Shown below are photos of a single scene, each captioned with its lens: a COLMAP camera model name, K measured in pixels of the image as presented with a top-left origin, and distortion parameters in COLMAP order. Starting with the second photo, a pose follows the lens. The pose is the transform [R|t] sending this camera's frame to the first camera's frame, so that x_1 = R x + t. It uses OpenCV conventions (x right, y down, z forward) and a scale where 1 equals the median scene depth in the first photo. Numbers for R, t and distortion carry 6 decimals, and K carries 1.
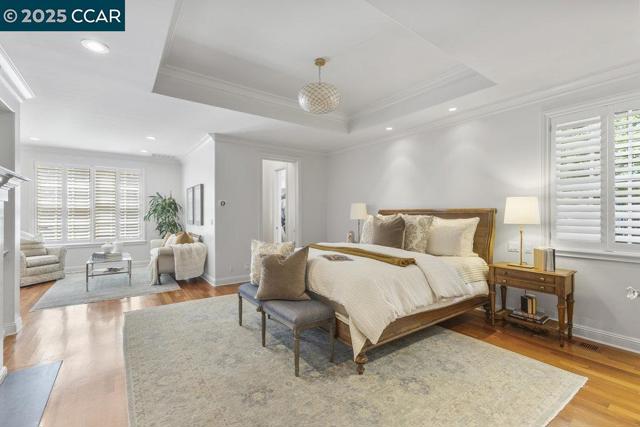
lens RADIAL K [[280.1, 0, 324.0], [0, 280.1, 213.4], [0, 0, 1]] dist [-0.000539, -0.000377]
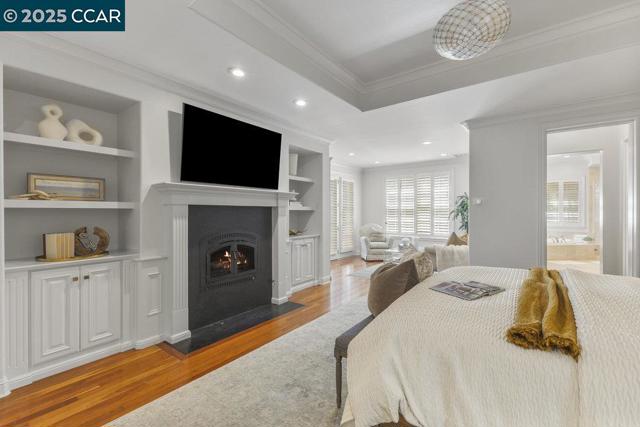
lens RADIAL K [[280.1, 0, 324.2], [0, 280.1, 212.5], [0, 0, 1]] dist [-0.000539, -0.000377]
pose [[0.286579, -0.001796, -0.958055, 0.258937], [0.000592, 0.999998, -0.001697, -0.000216], [0.958056, -0.000081, 0.286580, 0.266613]]
